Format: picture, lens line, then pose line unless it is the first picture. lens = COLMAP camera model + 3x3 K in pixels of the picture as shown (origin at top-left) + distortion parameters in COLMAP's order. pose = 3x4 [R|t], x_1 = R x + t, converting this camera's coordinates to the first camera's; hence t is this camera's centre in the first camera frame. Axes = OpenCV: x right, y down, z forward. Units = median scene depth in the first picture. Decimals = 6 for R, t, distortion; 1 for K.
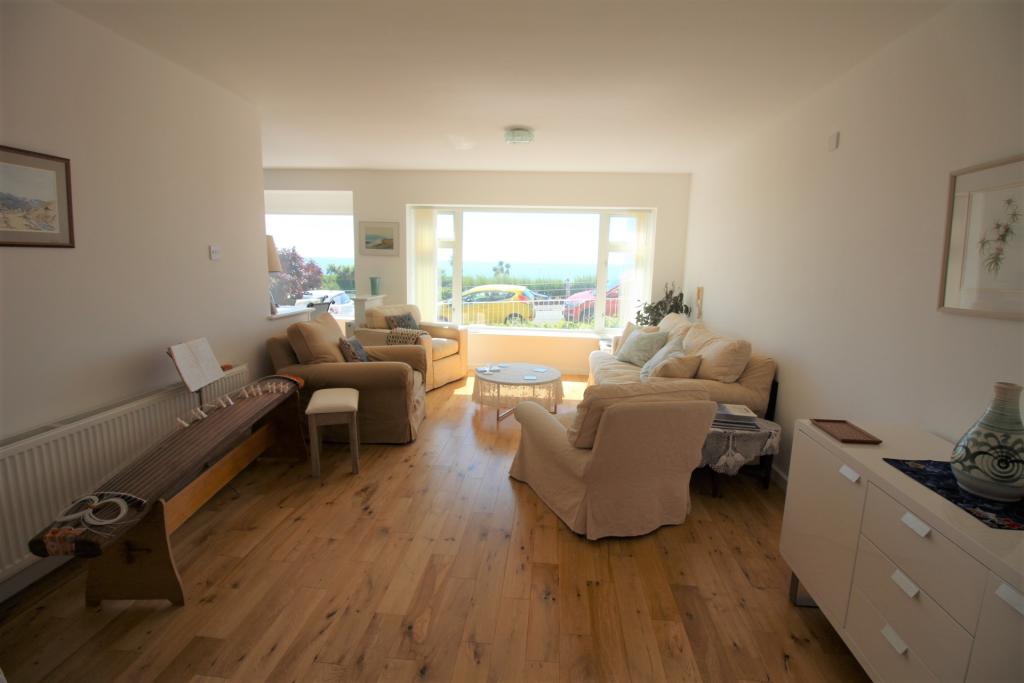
lens RADIAL K [[473.2, 0, 512.0], [0, 473.2, 341.5], [0, 0, 1]] dist [0.001700, -0.015024]
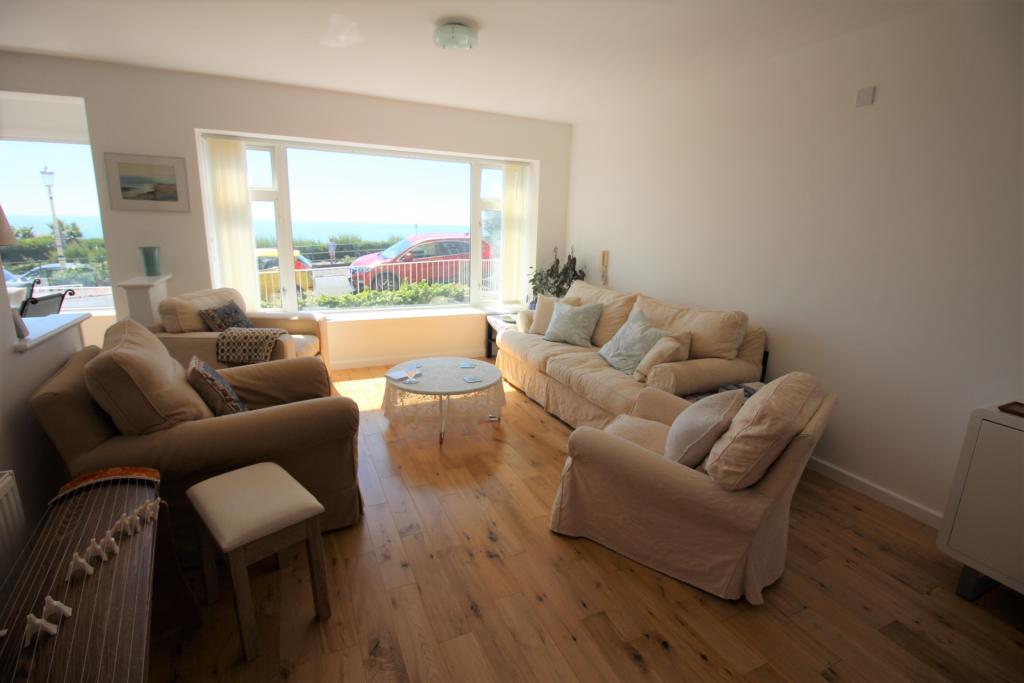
lens RADIAL K [[473.2, 0, 512.0], [0, 473.2, 341.5], [0, 0, 1]] dist [0.001700, -0.015024]
pose [[0.865228, -0.118240, 0.487236, -0.205078], [0.077225, 0.991626, 0.103507, -0.042868], [-0.495395, -0.051930, 0.867114, 0.240660]]
